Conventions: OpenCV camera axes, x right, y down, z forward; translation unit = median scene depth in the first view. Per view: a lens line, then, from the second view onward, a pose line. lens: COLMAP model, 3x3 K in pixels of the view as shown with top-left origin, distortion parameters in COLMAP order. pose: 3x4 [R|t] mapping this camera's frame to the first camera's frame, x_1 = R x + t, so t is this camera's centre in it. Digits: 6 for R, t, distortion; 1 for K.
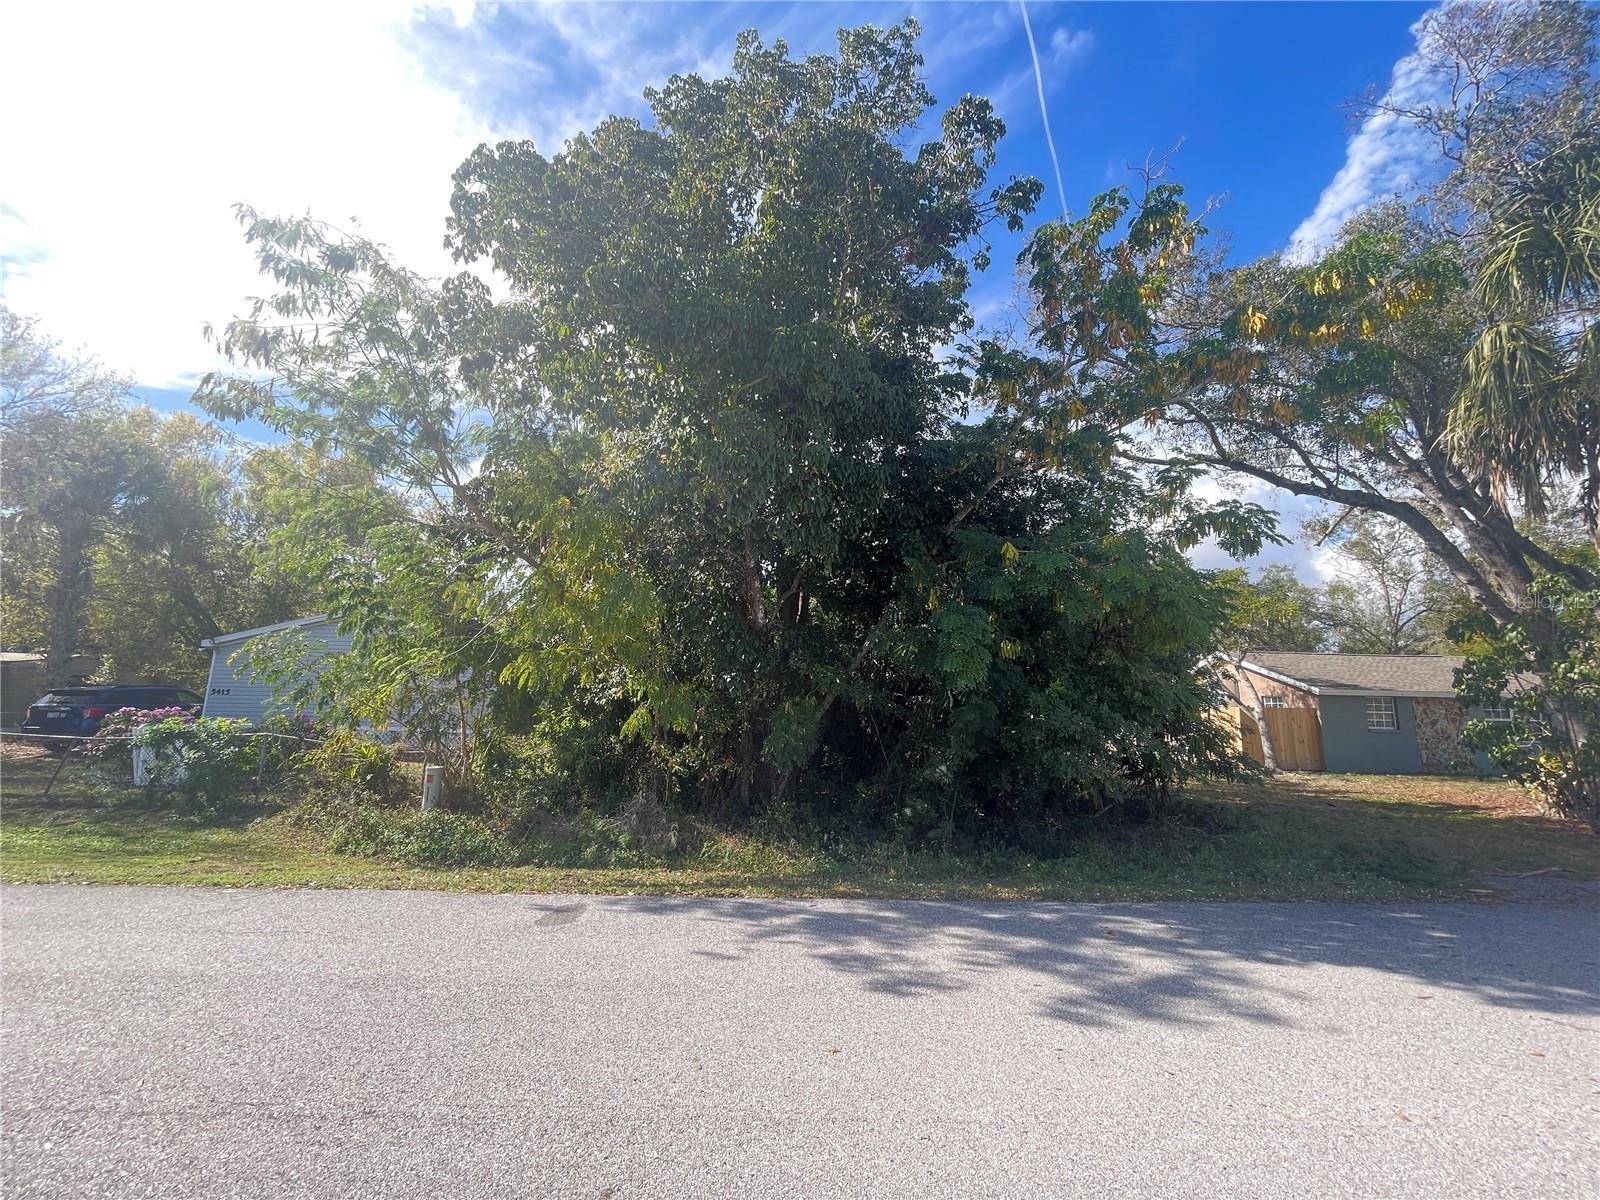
lens RADIAL K [[642.2, 0, 795.2], [0, 642.2, 595.3], [0, 0, 1]] dist [-0.003552, -0.000590]
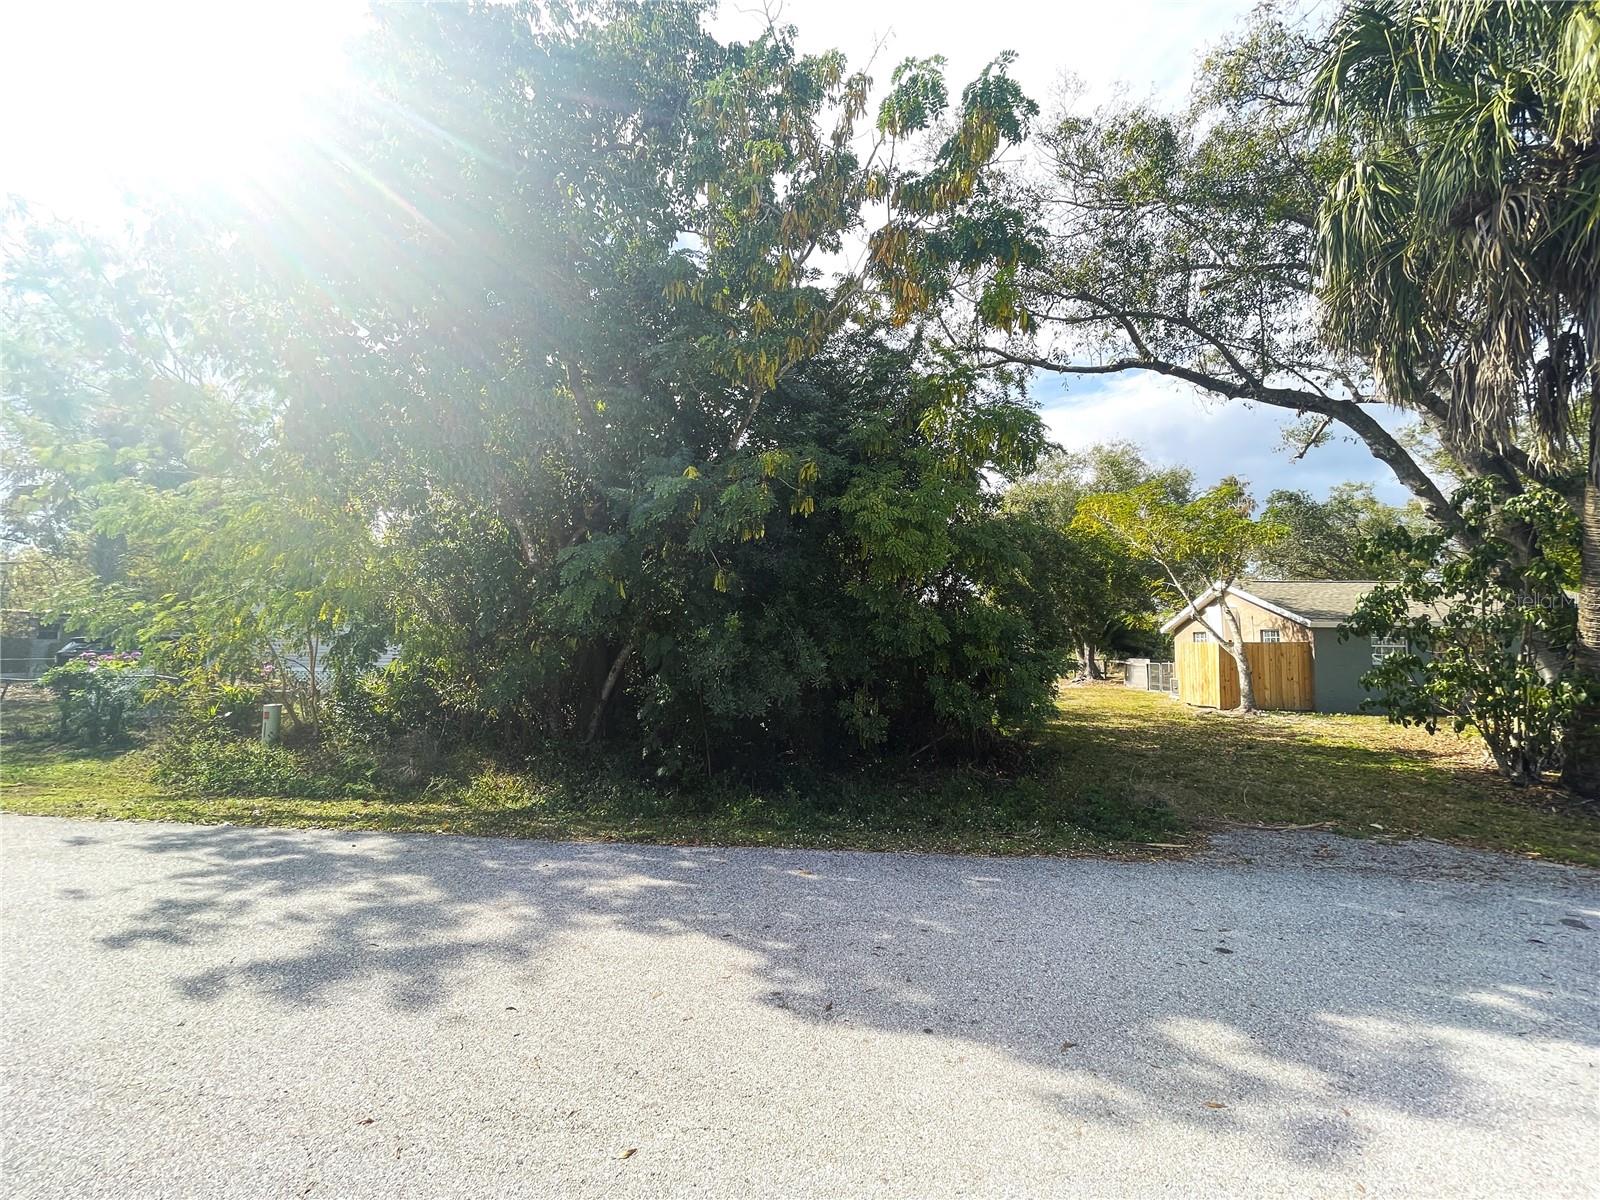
lens RADIAL K [[642.2, 0, 798.7], [0, 642.2, 584.5], [0, 0, 1]] dist [-0.003552, -0.000590]
pose [[0.992824, -0.019053, -0.118058, 0.492325], [0.028073, 0.996772, 0.075219, 0.019904], [0.116244, -0.077993, 0.990154, 0.090628]]
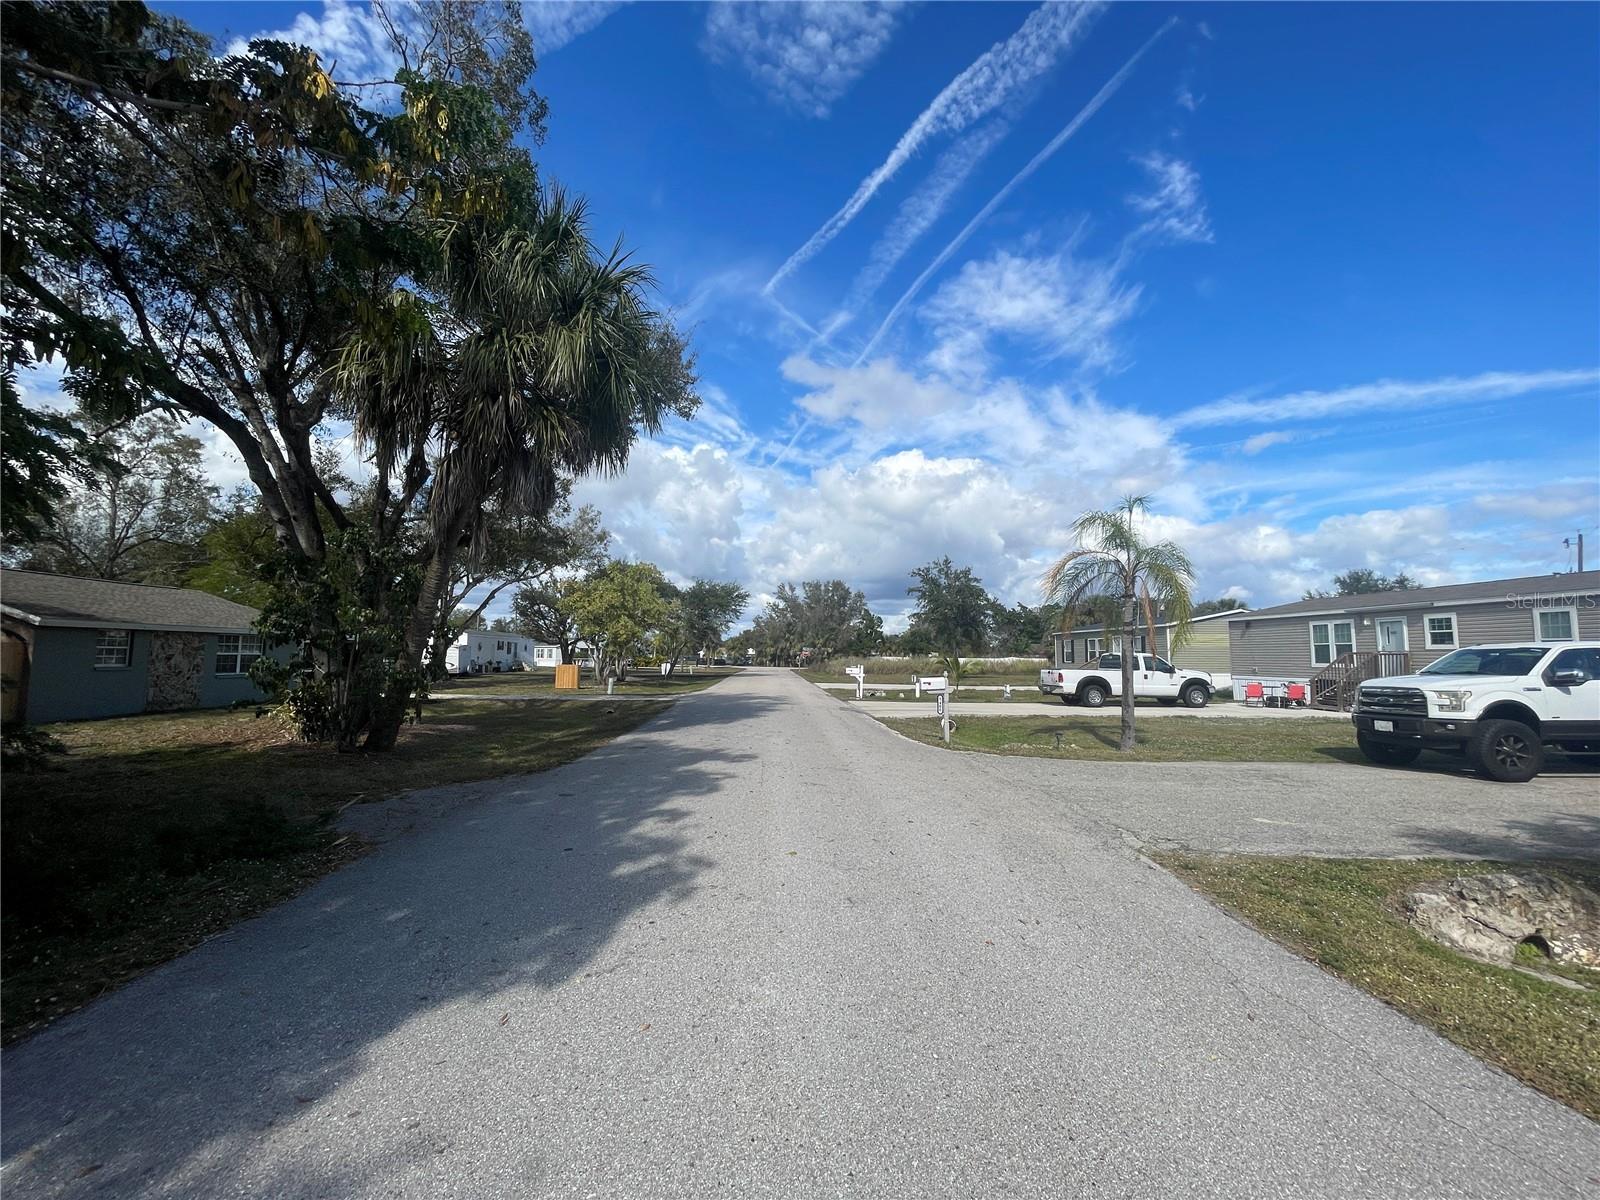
lens RADIAL K [[642.2, 0, 793.6], [0, 642.2, 599.9], [0, 0, 1]] dist [-0.003552, -0.000590]
pose [[-0.034906, 0.065587, 0.997236, 0.050822], [-0.179060, 0.981287, -0.070806, 0.040653], [-0.983219, -0.181037, -0.022509, 0.305237]]
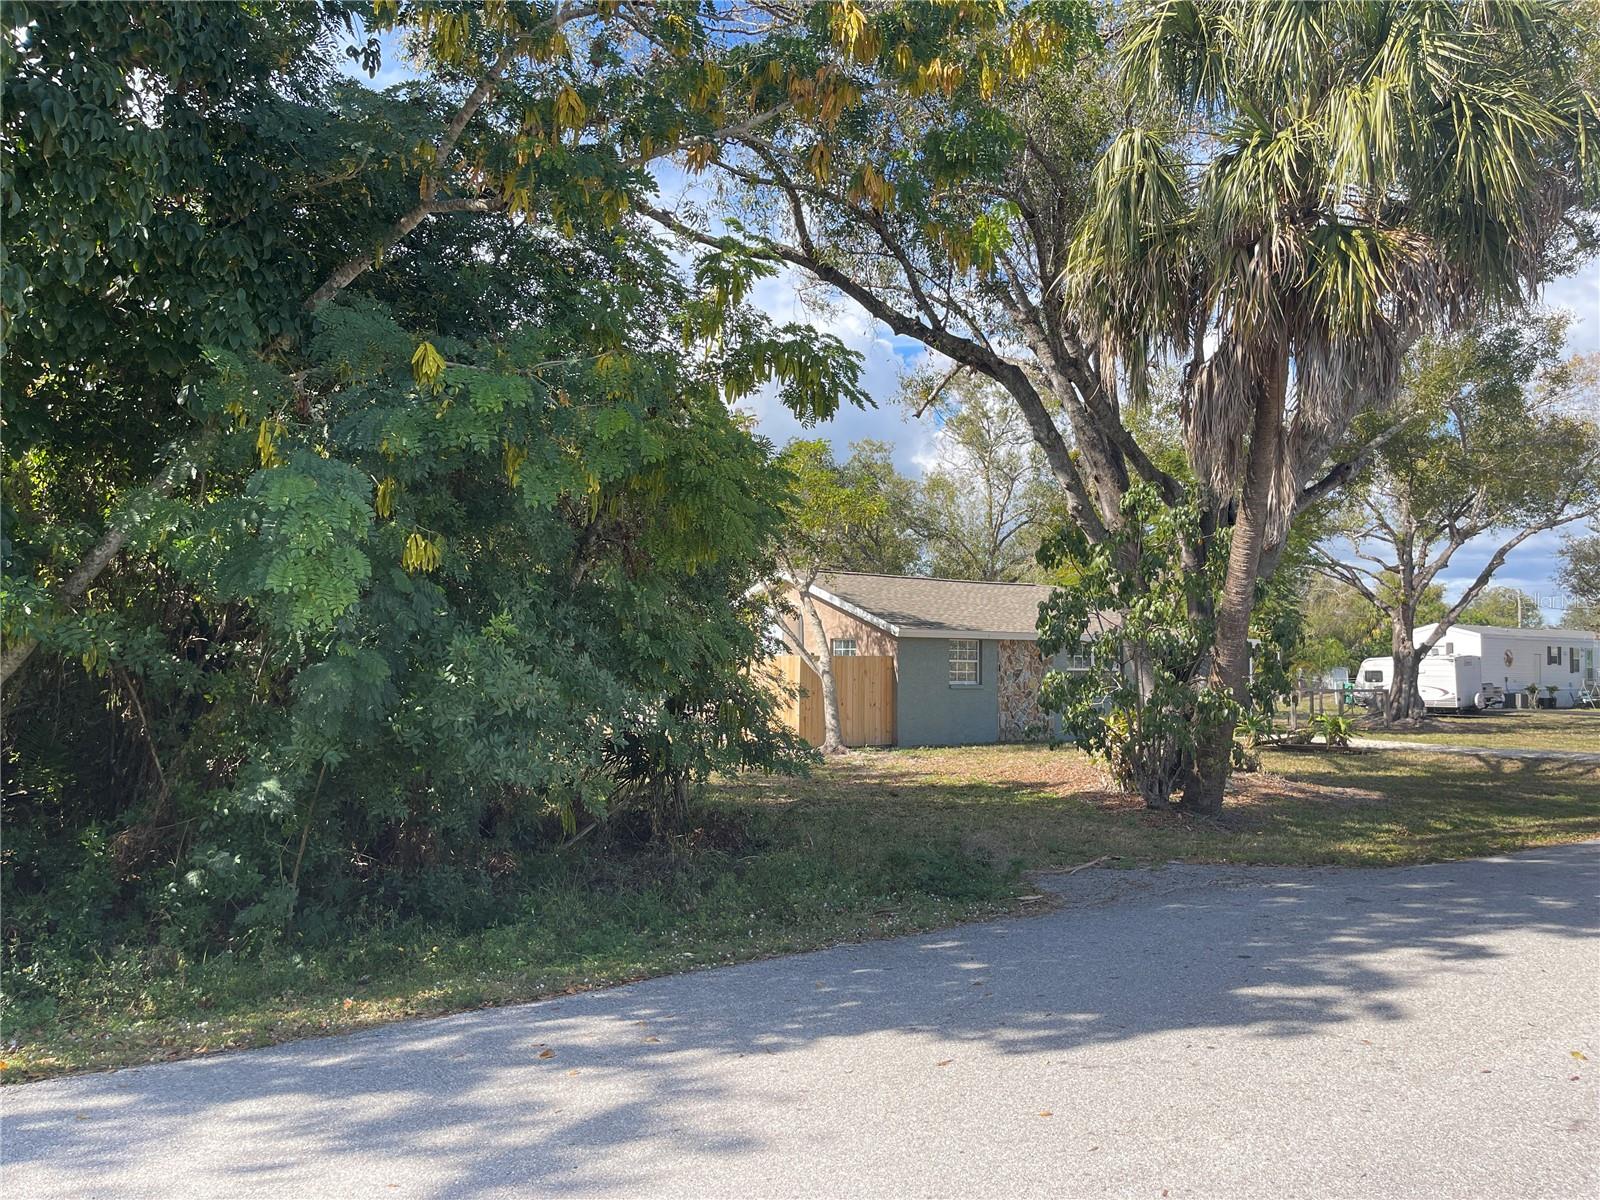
lens RADIAL K [[1201.9, 0, 811.2], [0, 1201.9, 608.6], [0, 0, 1]] dist [0.029214, -0.032865]
pose [[0.824522, 0.012387, 0.565695, 0.036786], [-0.086657, 0.990731, 0.104611, -0.001171], [-0.559155, -0.135275, 0.817952, 0.017360]]
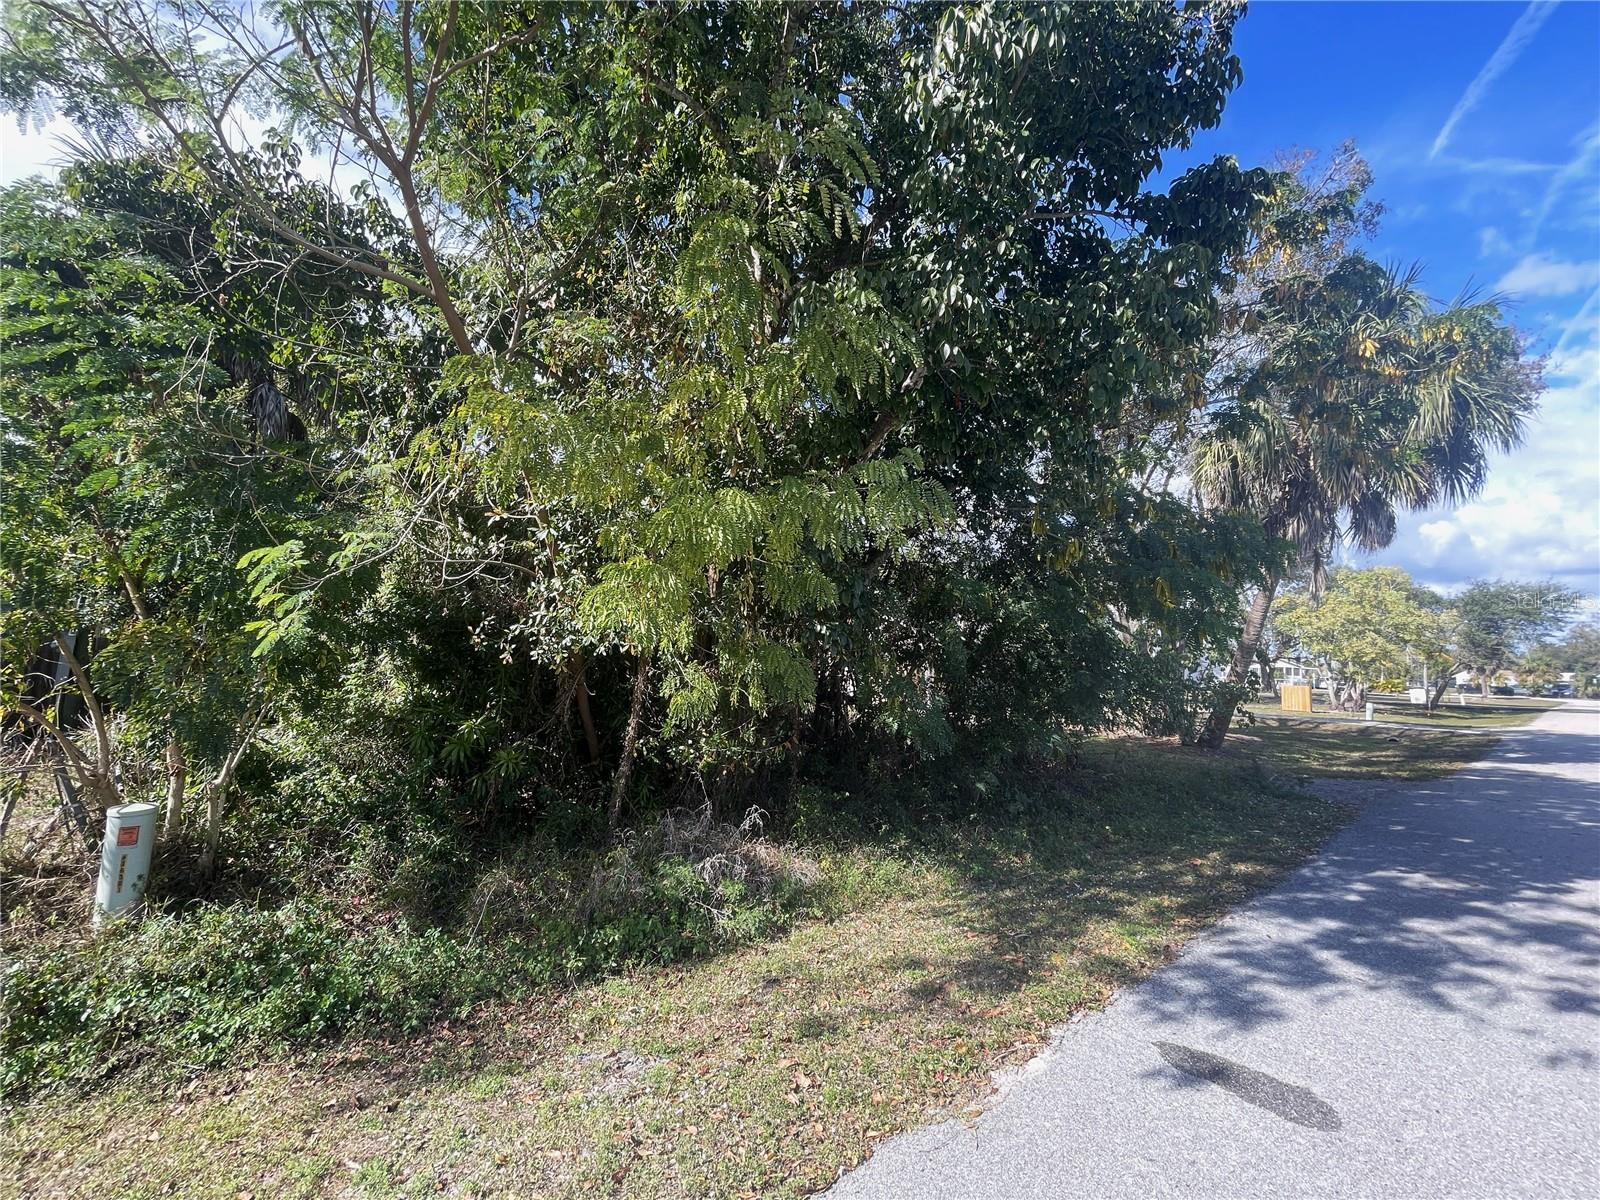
lens RADIAL K [[642.2, 0, 795.0], [0, 642.2, 605.1], [0, 0, 1]] dist [-0.003552, -0.000590]
pose [[0.782625, 0.055767, 0.619991, -0.544107], [-0.119755, 0.990863, 0.062042, 0.060649], [-0.610866, -0.122803, 0.782152, 0.464796]]
